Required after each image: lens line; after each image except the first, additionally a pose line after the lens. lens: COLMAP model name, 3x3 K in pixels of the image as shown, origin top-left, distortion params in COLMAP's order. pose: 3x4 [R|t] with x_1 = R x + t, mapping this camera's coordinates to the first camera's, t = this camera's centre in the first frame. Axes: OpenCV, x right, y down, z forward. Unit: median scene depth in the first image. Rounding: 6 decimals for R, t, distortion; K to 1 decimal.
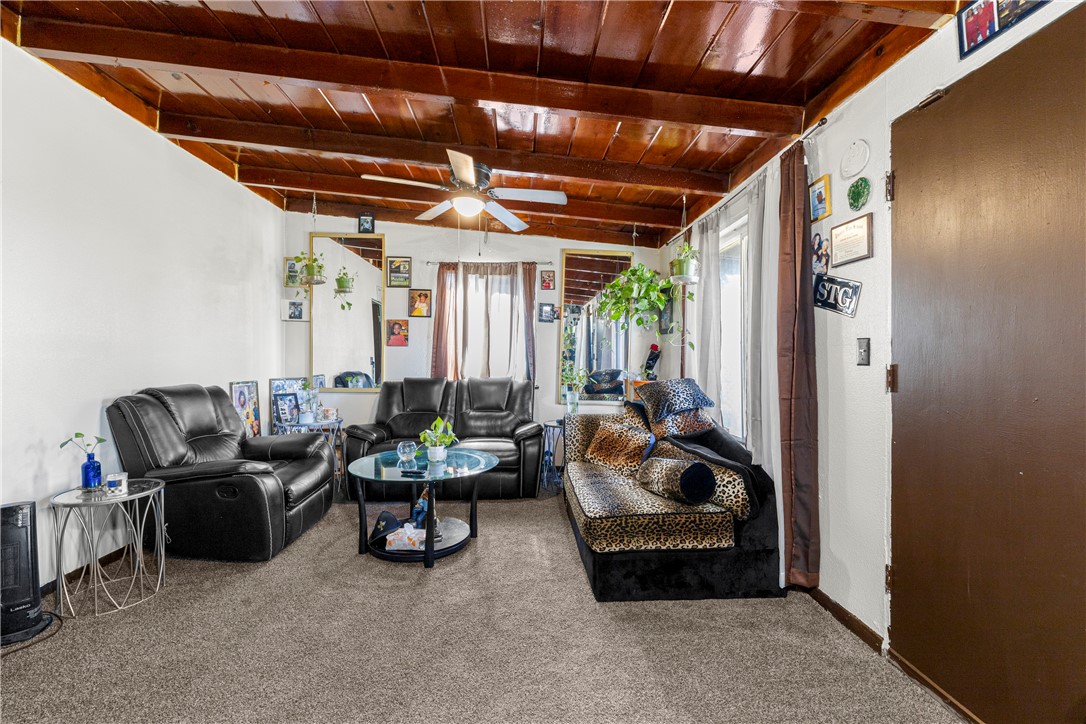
lens RADIAL K [[463.5, 0, 539.3], [0, 463.5, 359.0], [0, 0, 1]] dist [0.000492, 0.000589]
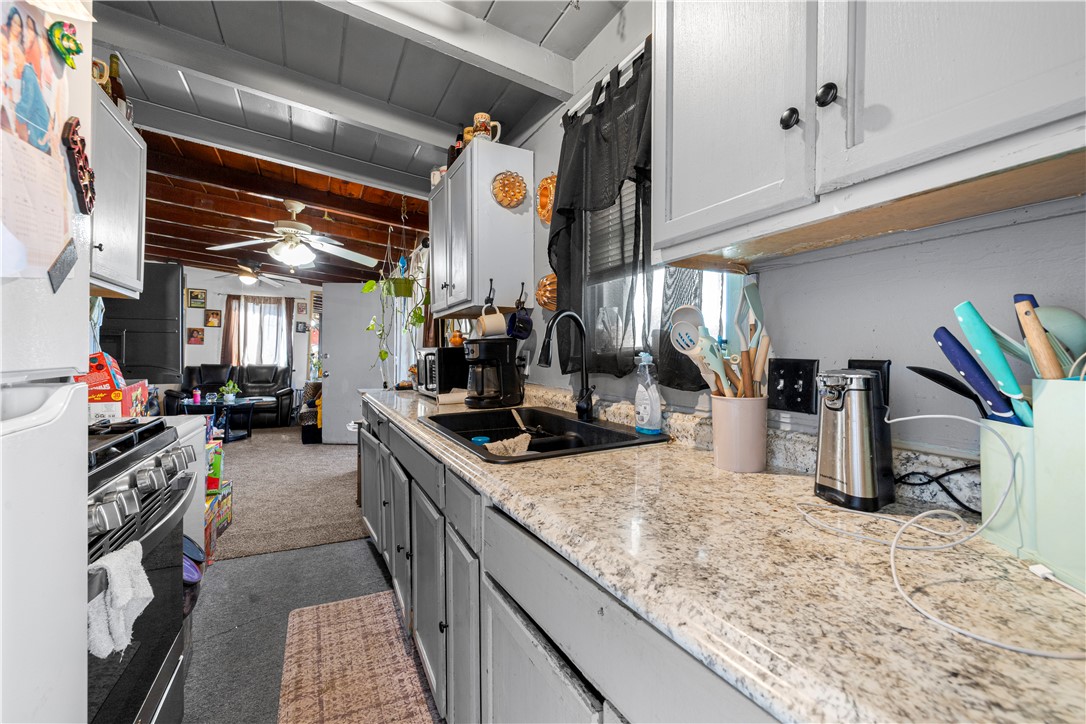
lens RADIAL K [[463.5, 0, 546.9], [0, 463.5, 356.0], [0, 0, 1]] dist [0.000492, 0.000589]
pose [[0.912751, 0.010338, 0.408385, 0.152250], [-0.009964, 0.999946, -0.003042, 0.005088], [-0.408395, -0.001293, 0.912804, -0.979450]]
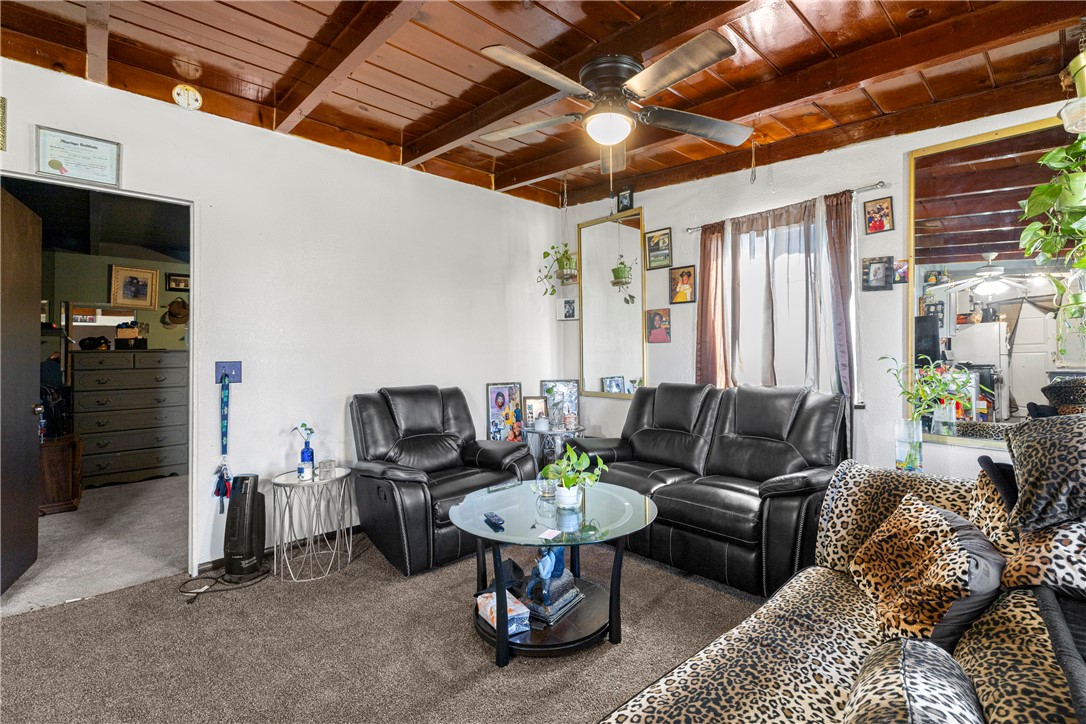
lens RADIAL K [[484.4, 0, 557.1], [0, 484.4, 345.6], [0, 0, 1]] dist [-0.000414, 0.000345]
pose [[0.650166, -0.029684, -0.759212, 0.212235], [0.012159, 0.999515, -0.028666, -0.001293], [0.759695, 0.009407, 0.650212, 0.333946]]
